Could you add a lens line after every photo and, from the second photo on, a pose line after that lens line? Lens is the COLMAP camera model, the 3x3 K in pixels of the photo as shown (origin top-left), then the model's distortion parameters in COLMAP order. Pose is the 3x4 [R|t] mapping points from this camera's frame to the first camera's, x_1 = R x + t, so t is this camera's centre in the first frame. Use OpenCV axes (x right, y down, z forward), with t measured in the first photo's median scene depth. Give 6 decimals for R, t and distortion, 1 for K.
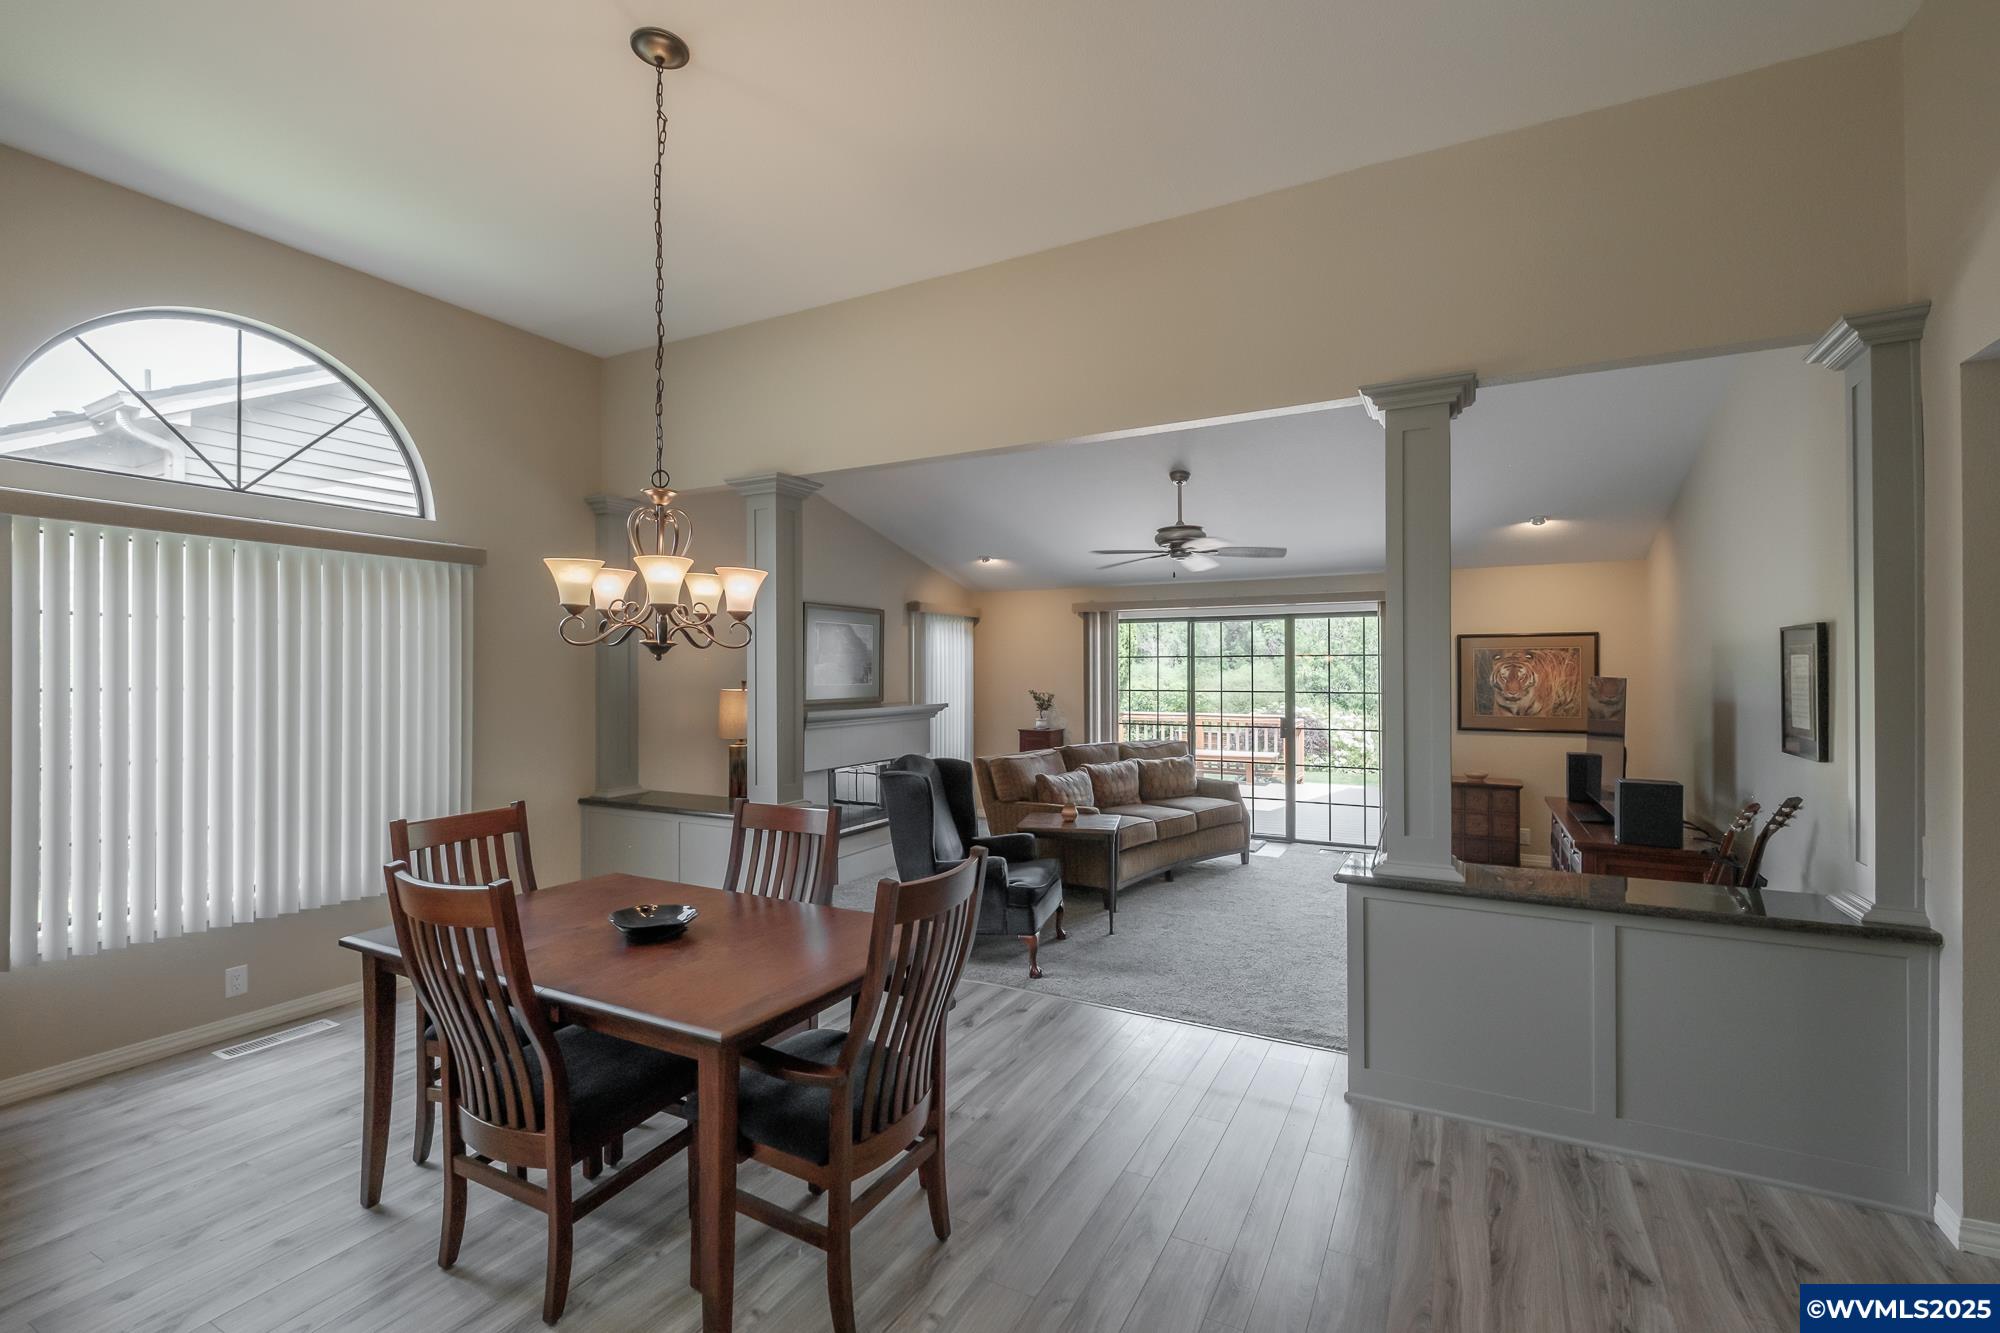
lens RADIAL K [[867.9, 0, 987.6], [0, 867.9, 670.0], [0, 0, 1]] dist [0.006788, -0.006320]
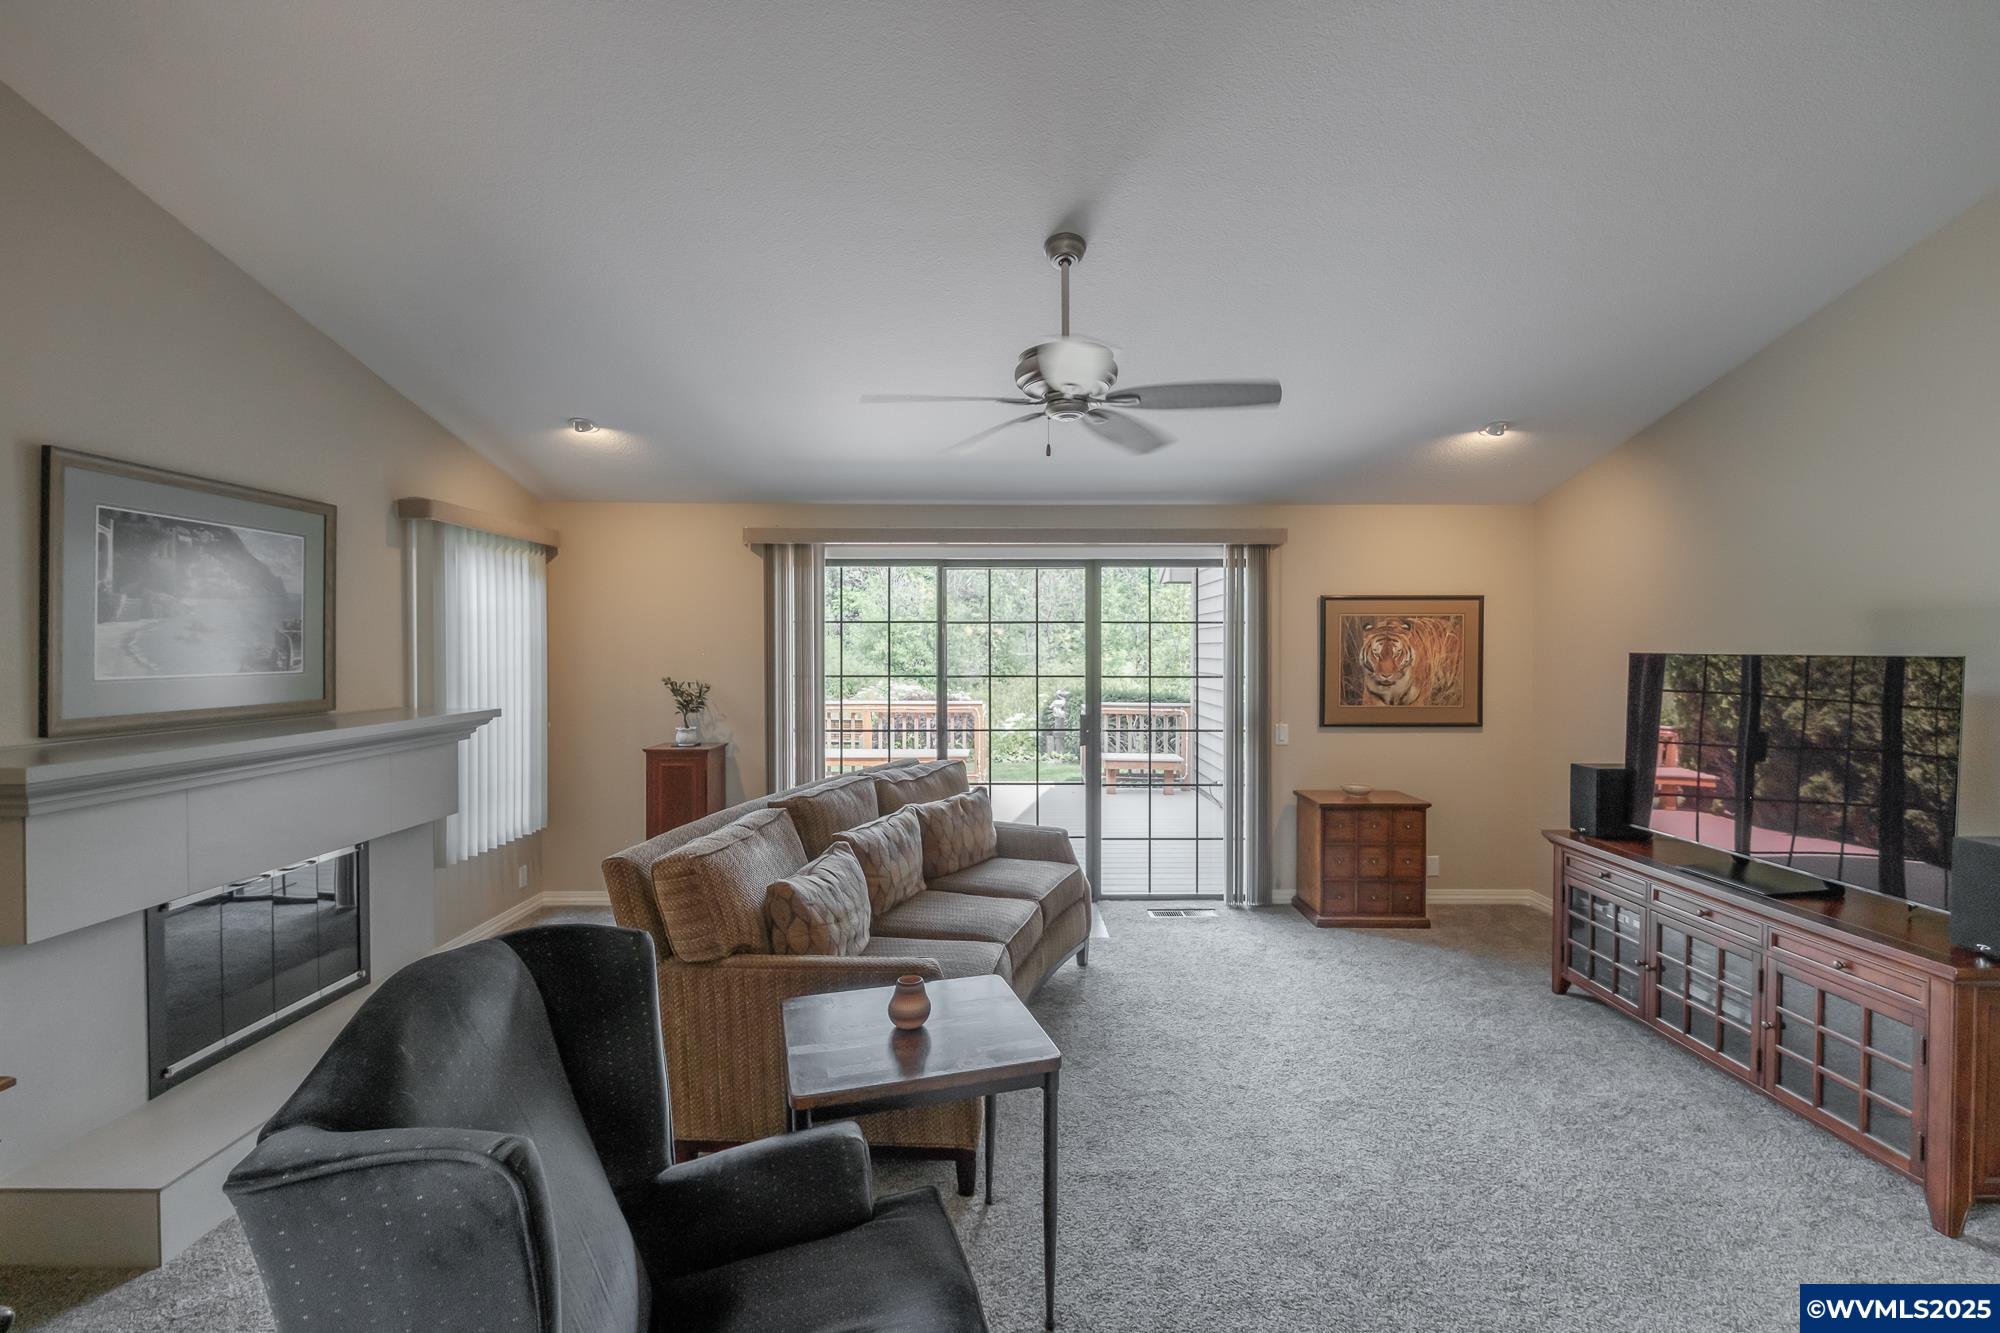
lens RADIAL K [[867.9, 0, 1003.1], [0, 867.9, 655.6], [0, 0, 1]] dist [0.006788, -0.006320]
pose [[0.869806, -0.003169, 0.493383, -0.046358], [-0.002193, 0.999945, 0.010288, 0.002833], [-0.493388, -0.010031, 0.869751, 0.492840]]
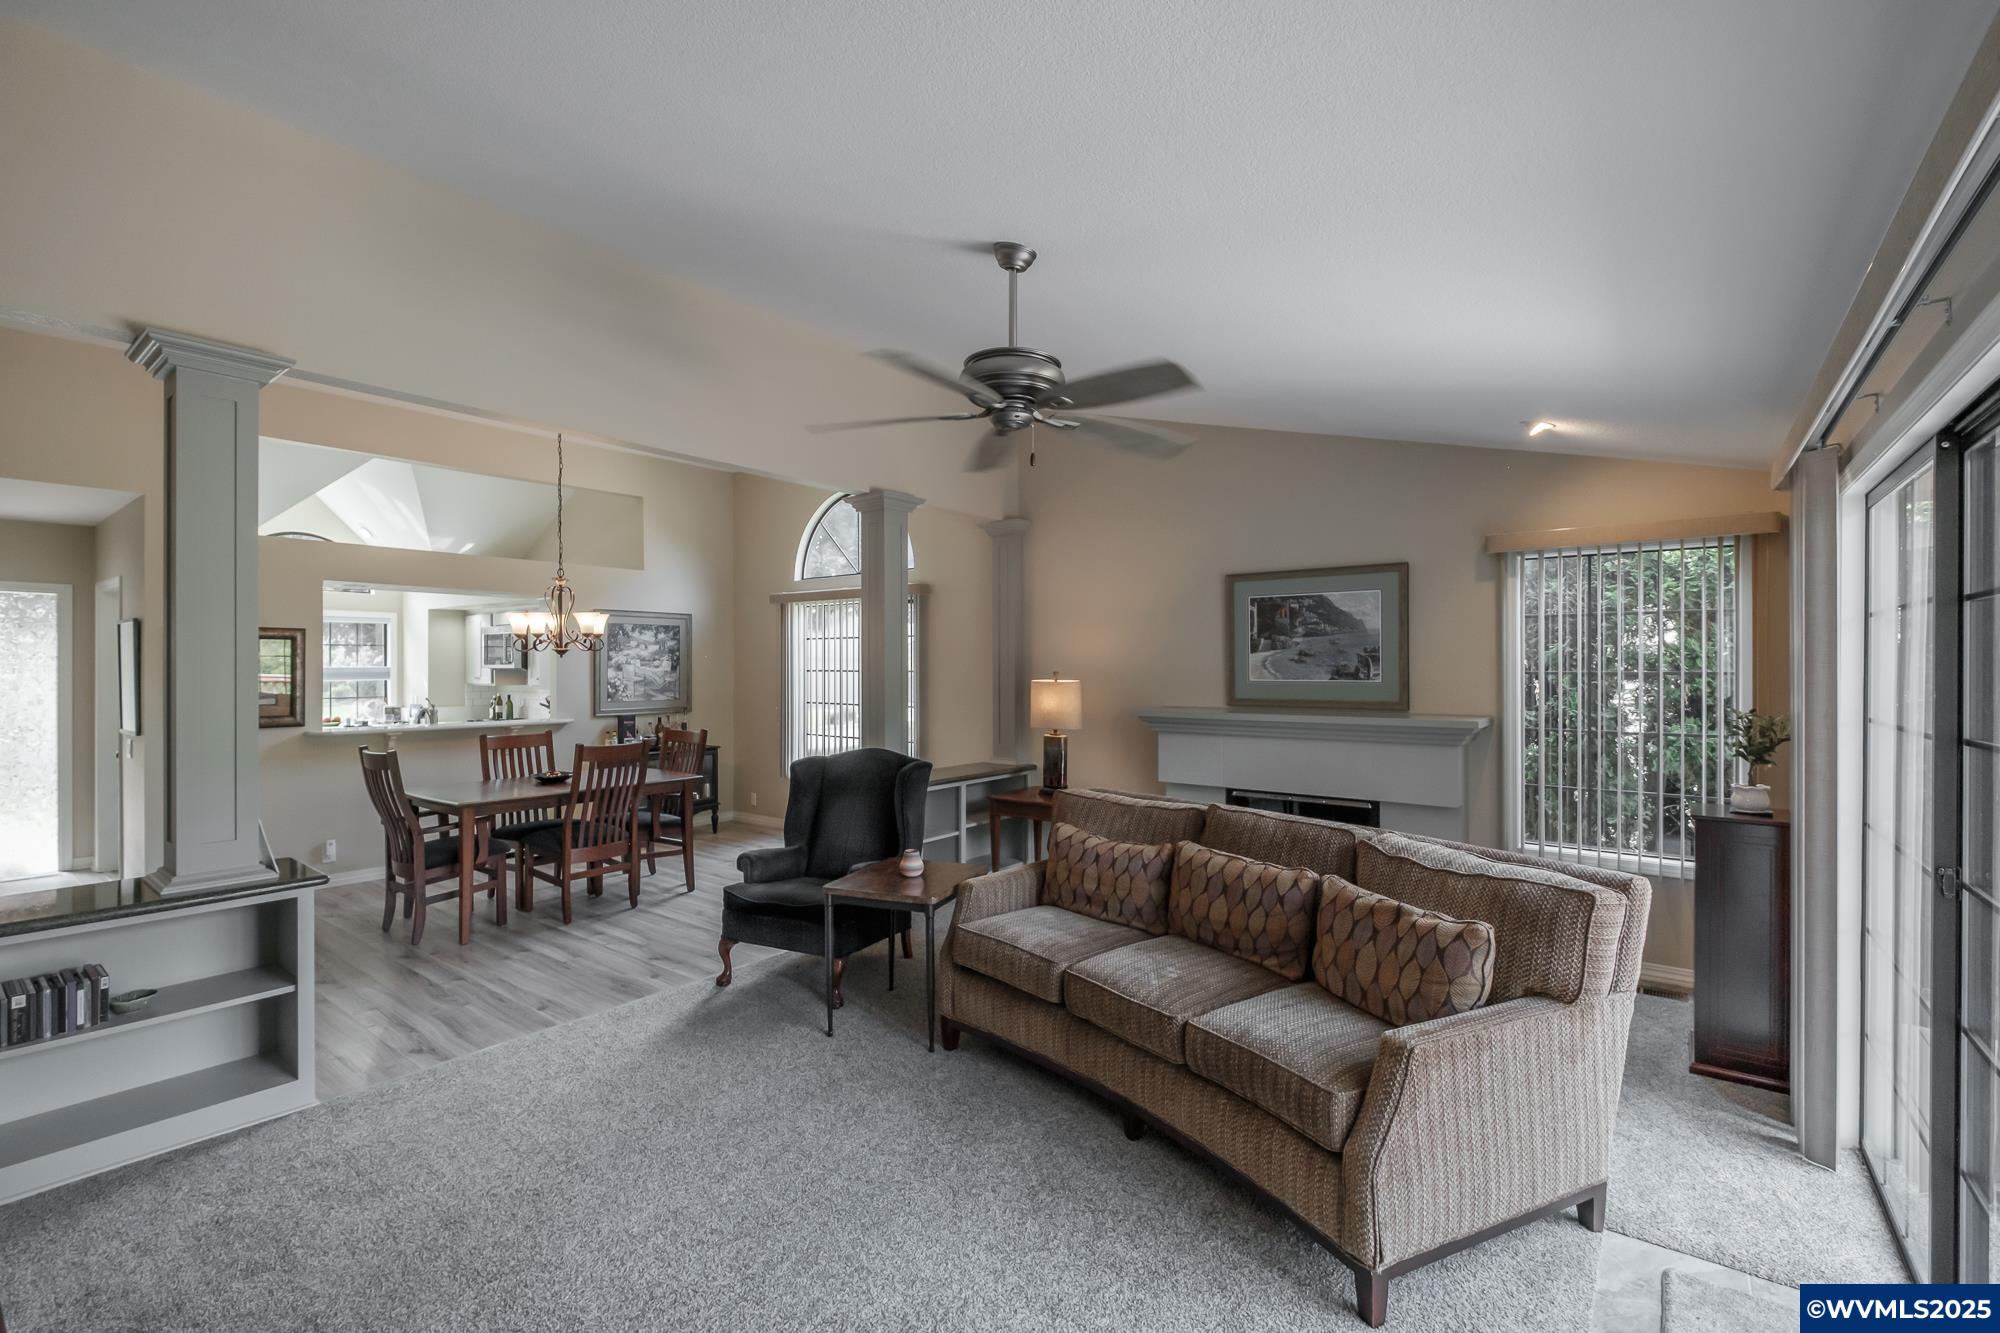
lens RADIAL K [[867.9, 0, 1012.7], [0, 867.9, 653.8], [0, 0, 1]] dist [0.006788, -0.006320]
pose [[-0.142945, -0.010531, -0.989675, 0.595953], [0.002943, 0.999934, -0.011065, 0.002418], [0.989726, -0.004495, -0.142905, 0.906128]]
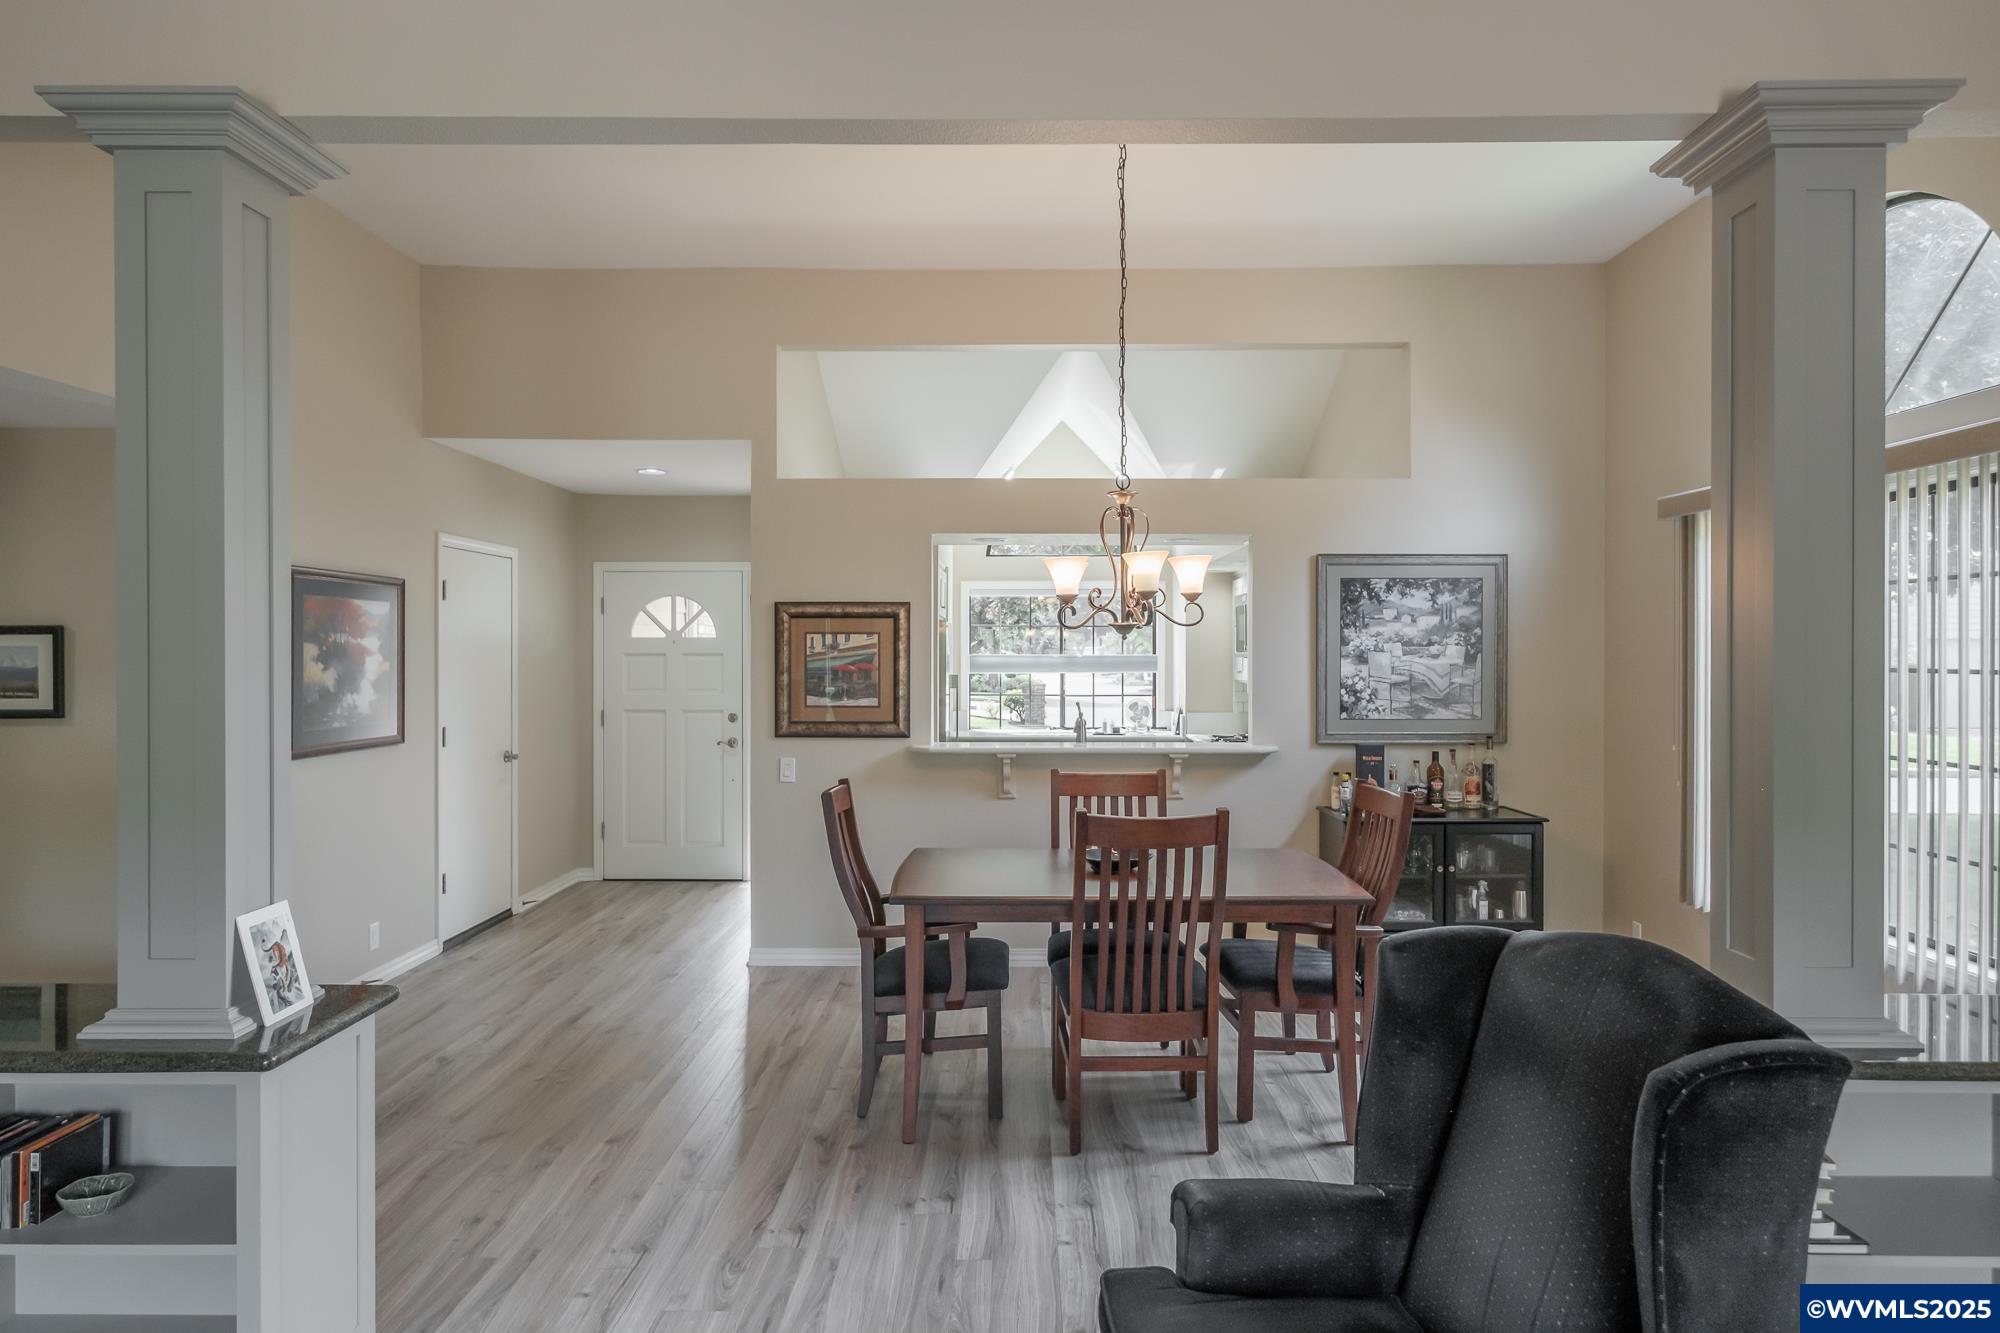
lens RADIAL K [[1193.8, 0, 1005.5], [0, 1193.8, 654.3], [0, 0, 1]] dist [0.007158, -0.003313]
pose [[-0.879110, 0.002489, -0.476612, 0.192291], [0.003294, 0.999994, -0.000853, 0.003817], [0.476607, -0.002319, -0.879114, 0.871955]]
